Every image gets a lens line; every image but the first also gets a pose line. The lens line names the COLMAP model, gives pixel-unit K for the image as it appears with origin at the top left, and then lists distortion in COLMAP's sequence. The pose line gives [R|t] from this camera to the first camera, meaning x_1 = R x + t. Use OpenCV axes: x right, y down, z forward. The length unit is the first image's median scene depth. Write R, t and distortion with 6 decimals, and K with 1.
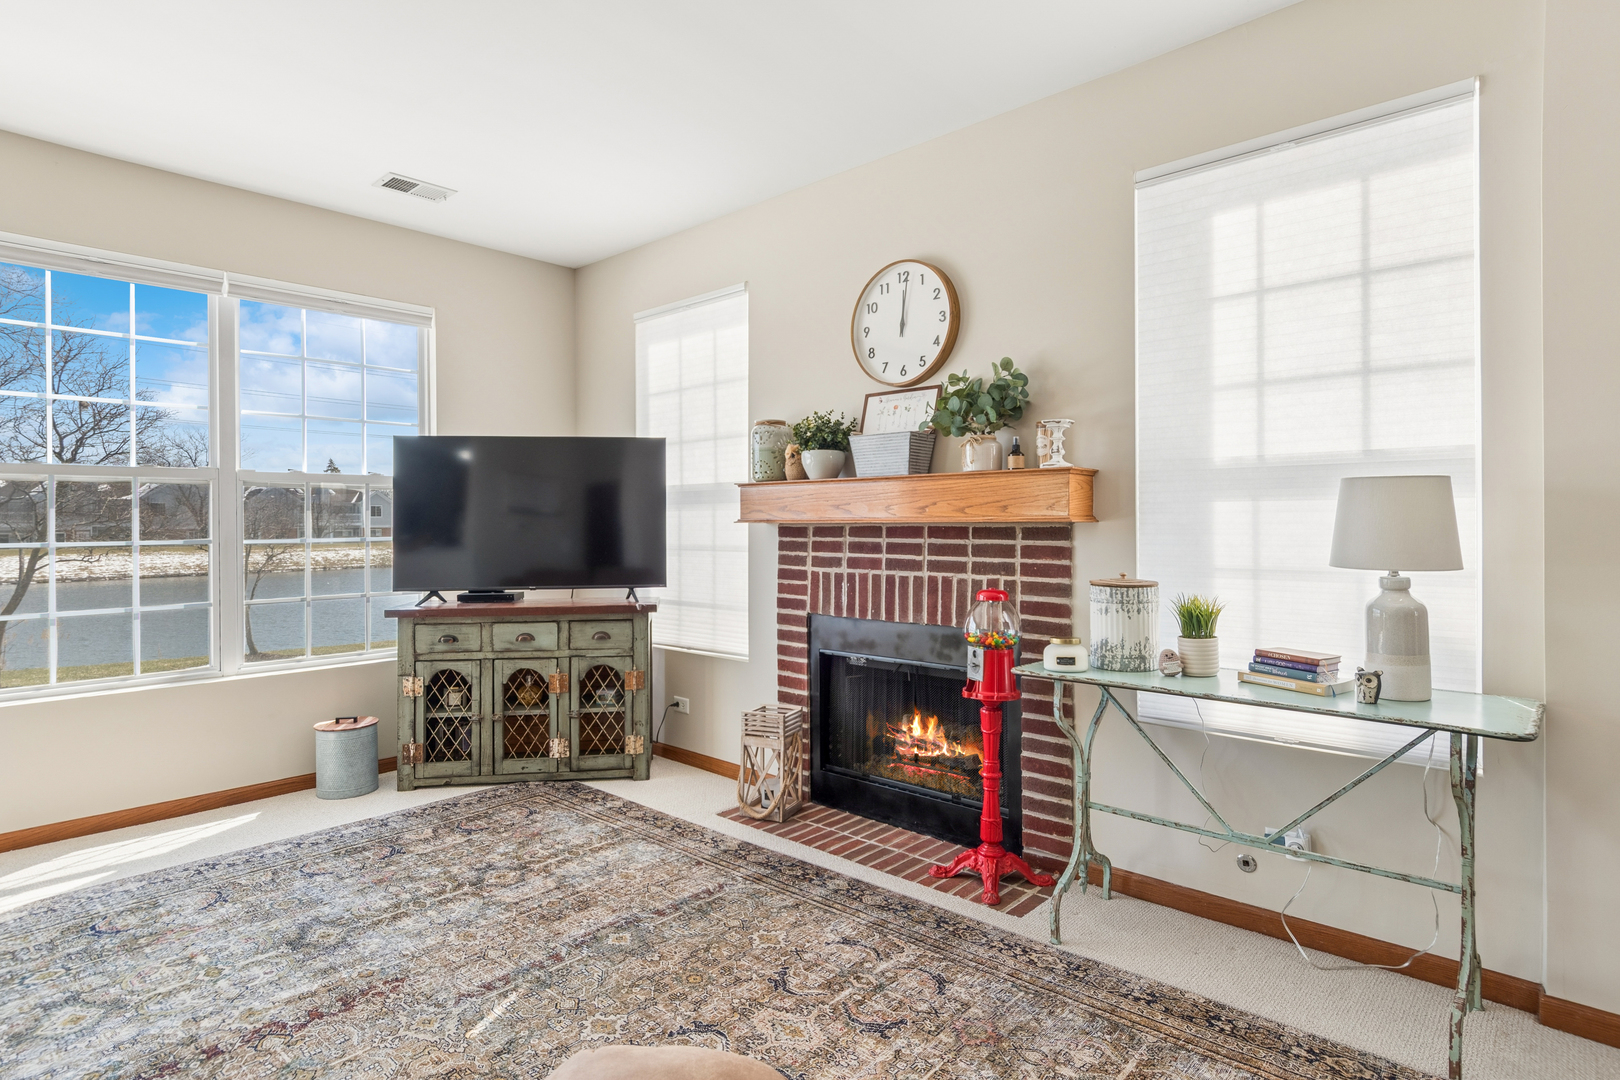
lens RADIAL K [[867.1, 0, 808.4], [0, 867.1, 531.5], [0, 0, 1]] dist [0.003833, -0.004156]
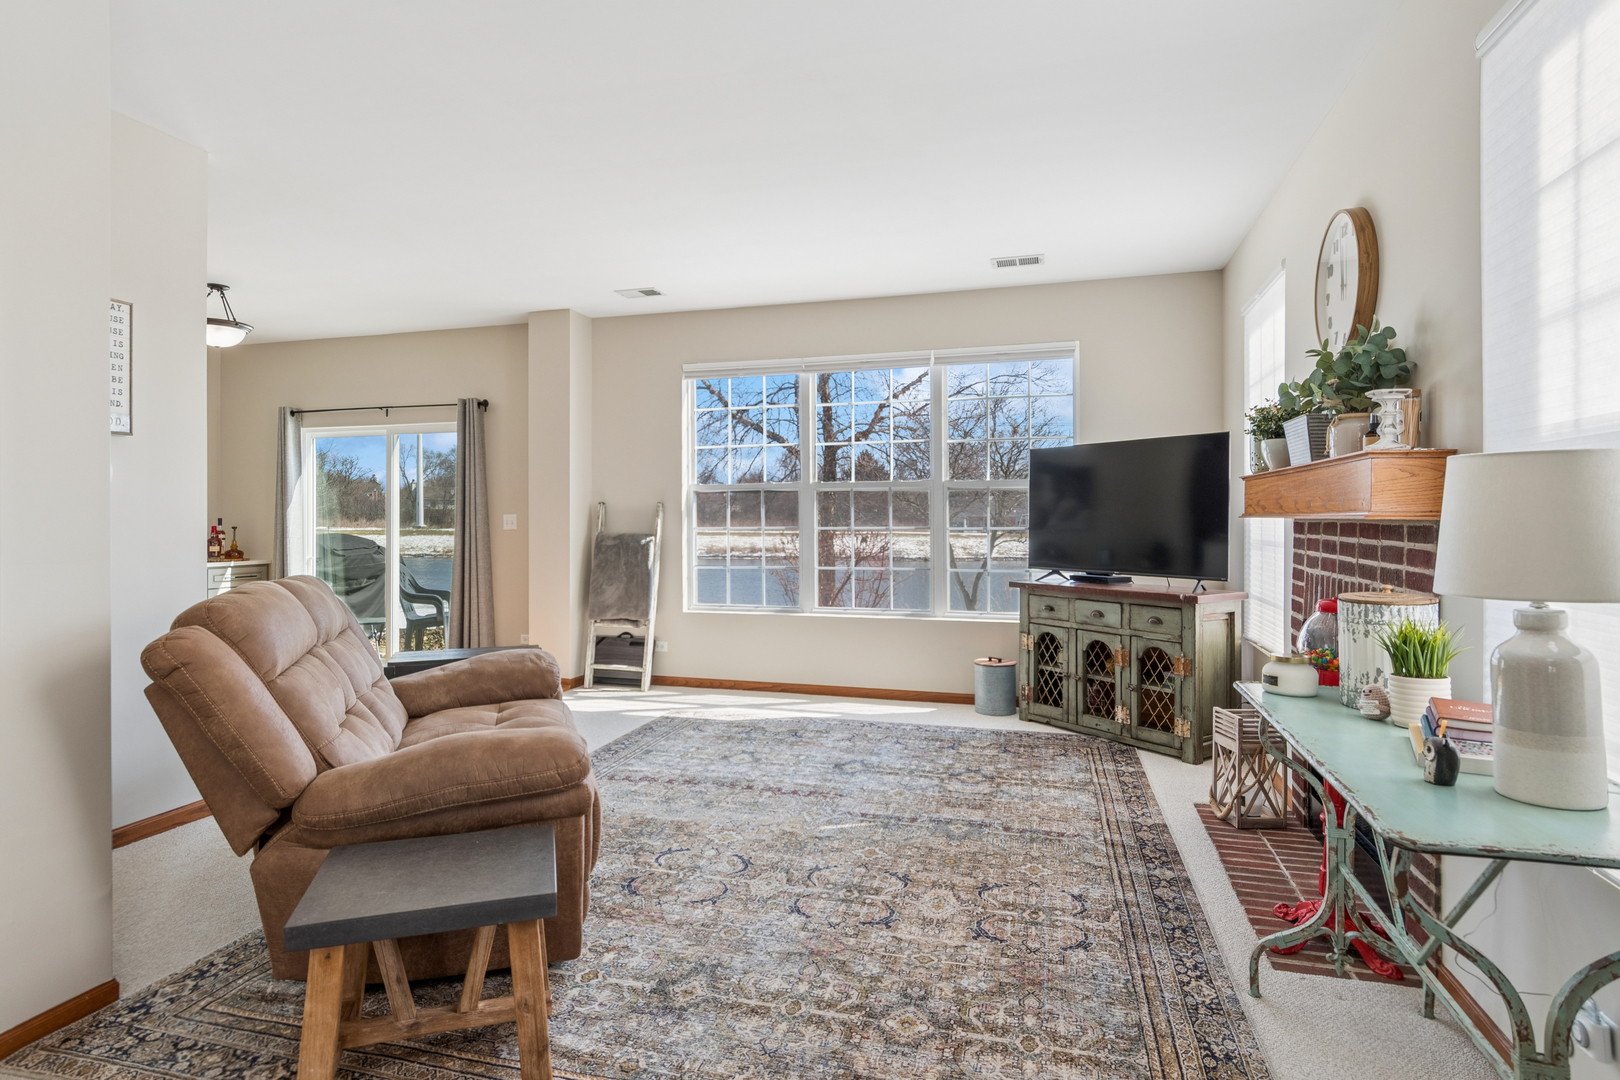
lens RADIAL K [[867.1, 0, 800.5], [0, 867.1, 528.7], [0, 0, 1]] dist [0.003833, -0.004156]
pose [[0.435560, 0.018502, -0.899969, 0.663605], [-0.012291, 0.999818, 0.014606, -0.006739], [0.900076, 0.004700, 0.435708, 0.149148]]
